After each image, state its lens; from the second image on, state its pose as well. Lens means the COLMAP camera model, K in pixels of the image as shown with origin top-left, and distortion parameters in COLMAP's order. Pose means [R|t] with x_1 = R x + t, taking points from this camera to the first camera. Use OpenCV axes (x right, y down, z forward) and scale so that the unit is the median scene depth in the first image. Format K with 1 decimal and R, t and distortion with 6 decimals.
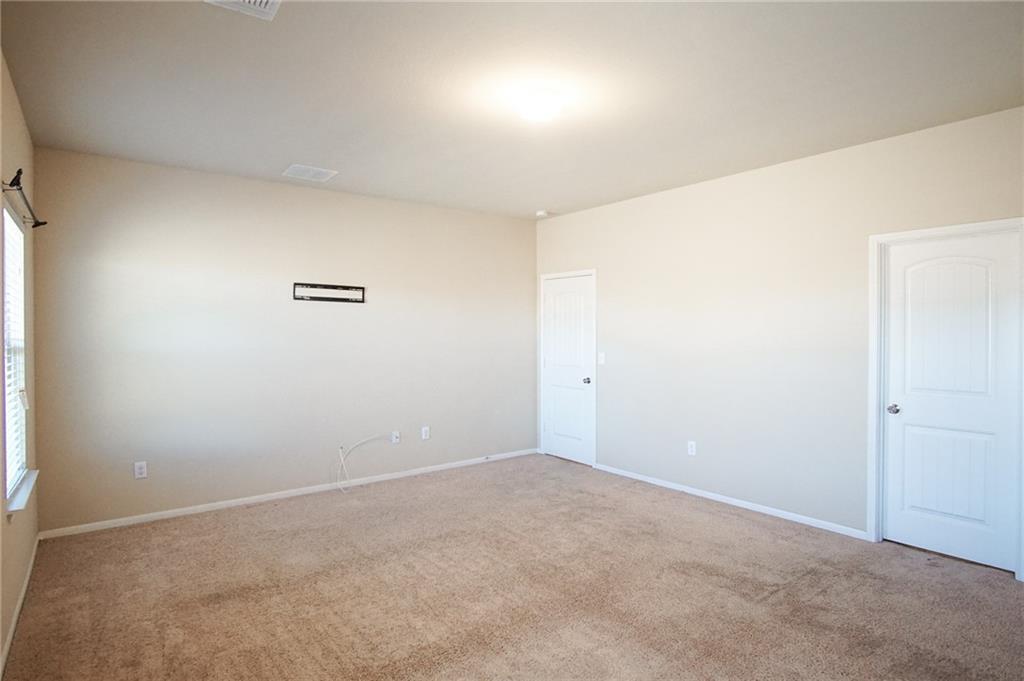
lens RADIAL K [[551.7, 0, 511.8], [0, 551.7, 339.9], [0, 0, 1]] dist [-0.018698, 0.000299]
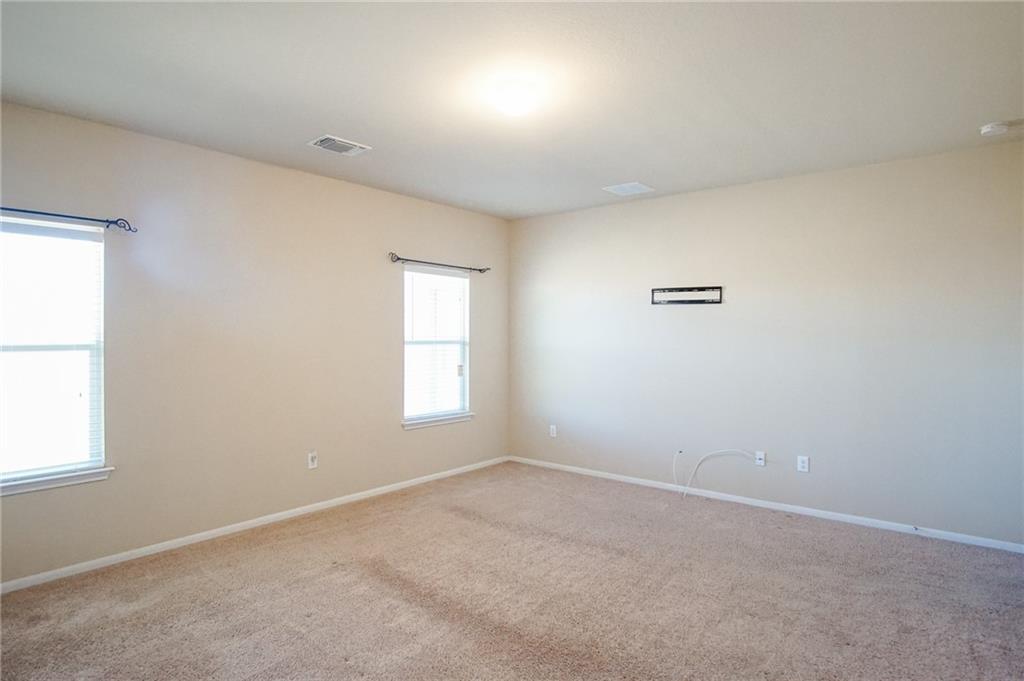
lens RADIAL K [[580.1, 0, 509.3], [0, 580.1, 340.7], [0, 0, 1]] dist [-0.004322, -0.000048]
pose [[0.216325, 0.018096, -0.976154, 0.637919], [-0.015959, 0.999760, 0.014997, -0.014491], [0.976191, 0.012334, 0.216562, 0.468589]]
